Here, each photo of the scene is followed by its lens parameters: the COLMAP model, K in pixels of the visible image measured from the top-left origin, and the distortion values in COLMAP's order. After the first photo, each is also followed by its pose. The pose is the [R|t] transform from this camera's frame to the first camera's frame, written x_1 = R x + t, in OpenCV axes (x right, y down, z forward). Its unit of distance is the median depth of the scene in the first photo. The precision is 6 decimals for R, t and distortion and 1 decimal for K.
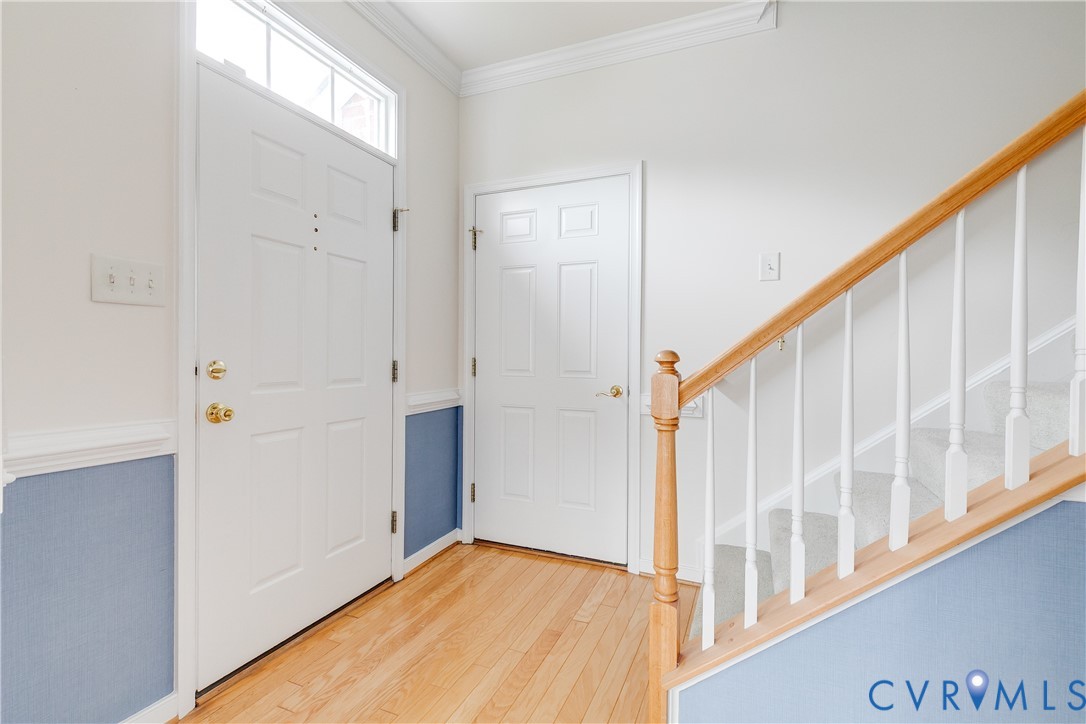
lens RADIAL K [[491.6, 0, 541.5], [0, 491.6, 361.5], [0, 0, 1]] dist [0.003001, -0.000884]
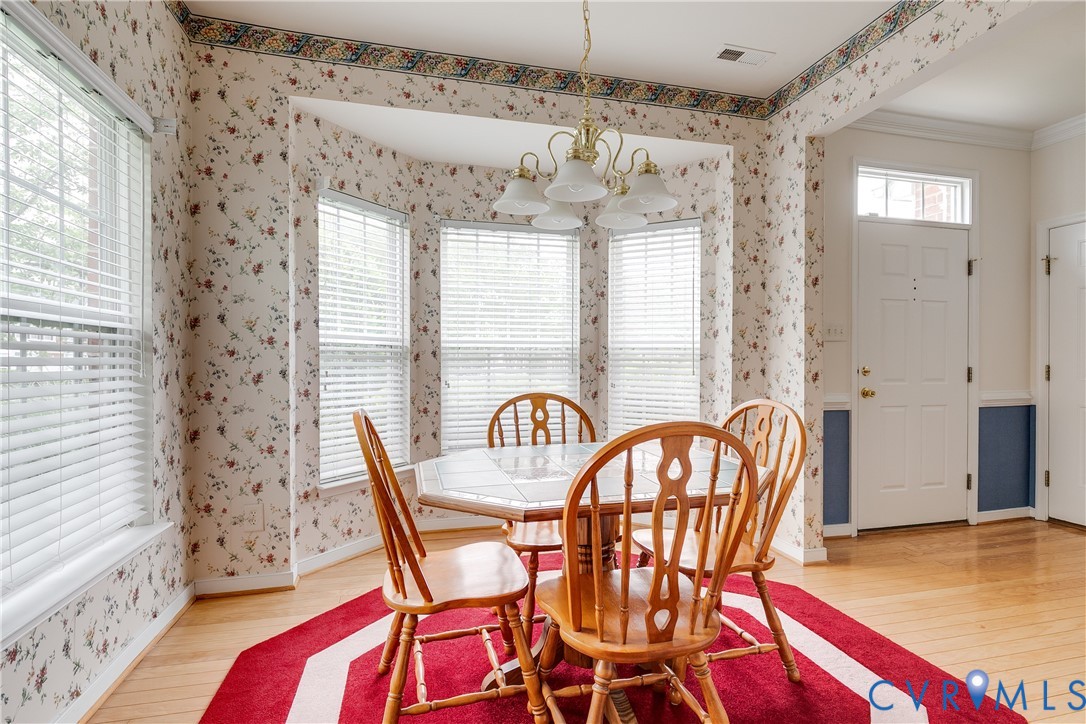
lens RADIAL K [[532.6, 0, 544.9], [0, 532.6, 357.1], [0, 0, 1]] dist [-0.000035, 0.000906]
pose [[0.611709, -0.004390, -0.791071, 0.163964], [-0.007653, 0.999905, -0.011467, -0.003526], [0.791046, 0.013069, 0.611617, -0.889917]]
